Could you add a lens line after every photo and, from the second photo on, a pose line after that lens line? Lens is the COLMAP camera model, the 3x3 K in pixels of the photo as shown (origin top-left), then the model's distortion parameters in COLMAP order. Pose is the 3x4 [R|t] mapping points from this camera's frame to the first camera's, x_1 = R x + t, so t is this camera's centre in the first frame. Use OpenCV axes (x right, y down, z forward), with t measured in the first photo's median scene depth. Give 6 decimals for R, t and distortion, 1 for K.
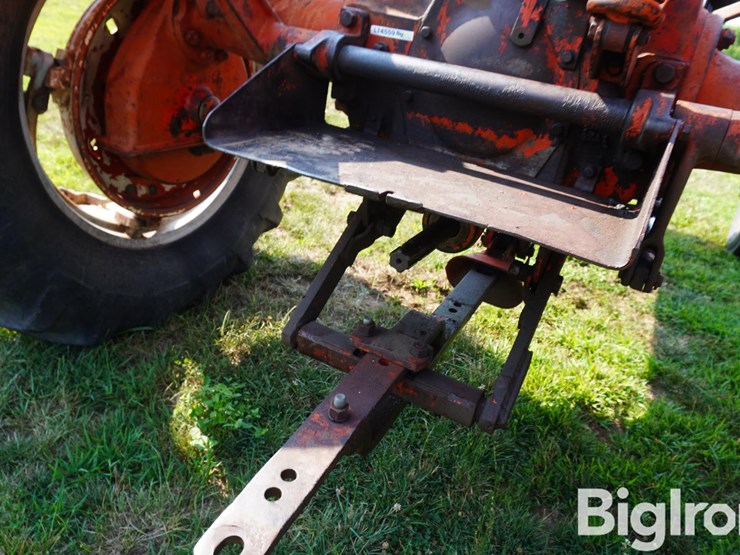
lens RADIAL K [[557.9, 0, 370.3], [0, 557.9, 277.9], [0, 0, 1]] dist [-0.057460, 0.038354]
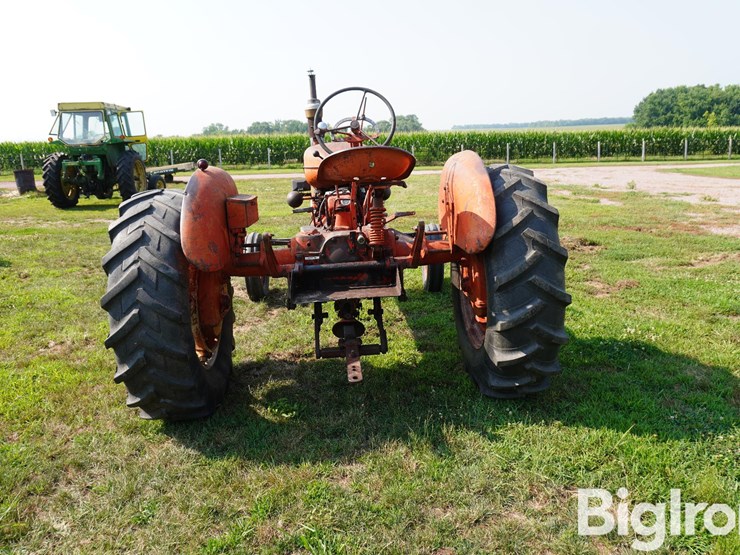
lens RADIAL K [[557.9, 0, 371.1], [0, 557.9, 277.6], [0, 0, 1]] dist [-0.057460, 0.038354]
pose [[0.835579, -0.297576, 0.461796, -0.849483], [0.390048, 0.913301, -0.117237, 0.134649], [-0.386872, 0.278083, 0.879204, -1.400614]]
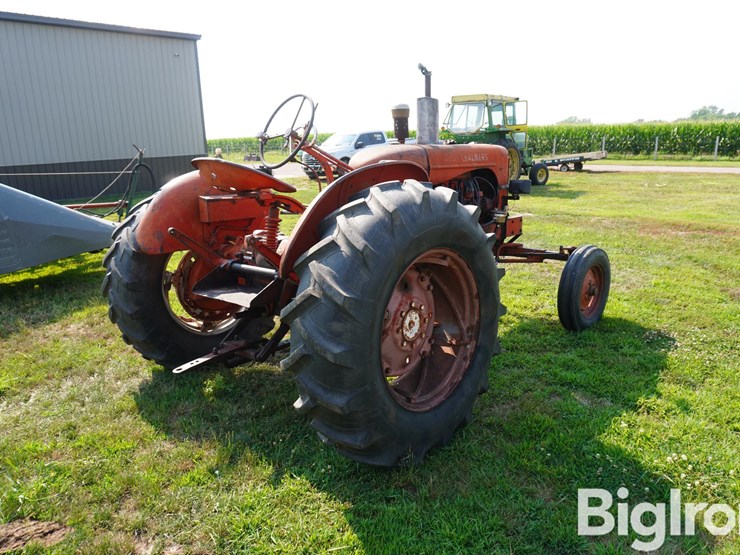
lens RADIAL K [[557.9, 0, 366.0], [0, 557.9, 275.1], [0, 0, 1]] dist [-0.057460, 0.038354]
pose [[0.950703, -0.122244, -0.284991, 1.211255], [0.040880, 0.960408, -0.275582, 0.471852], [0.307396, 0.250346, 0.918060, -1.394543]]
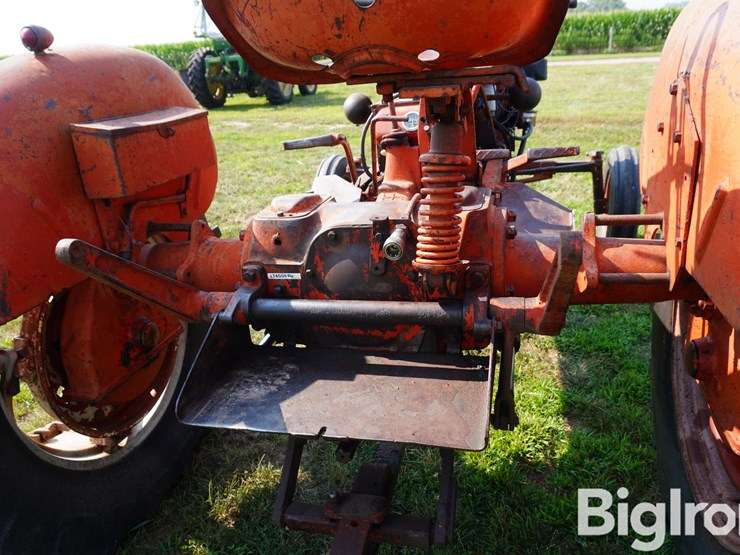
lens RADIAL K [[557.9, 0, 370.0], [0, 557.9, 278.9], [0, 0, 1]] dist [-0.057460, 0.038354]
pose [[0.945404, -0.298784, 0.130155, 0.038853], [0.307812, 0.949833, -0.055408, -0.202677], [-0.107071, 0.092446, 0.989944, -0.236118]]
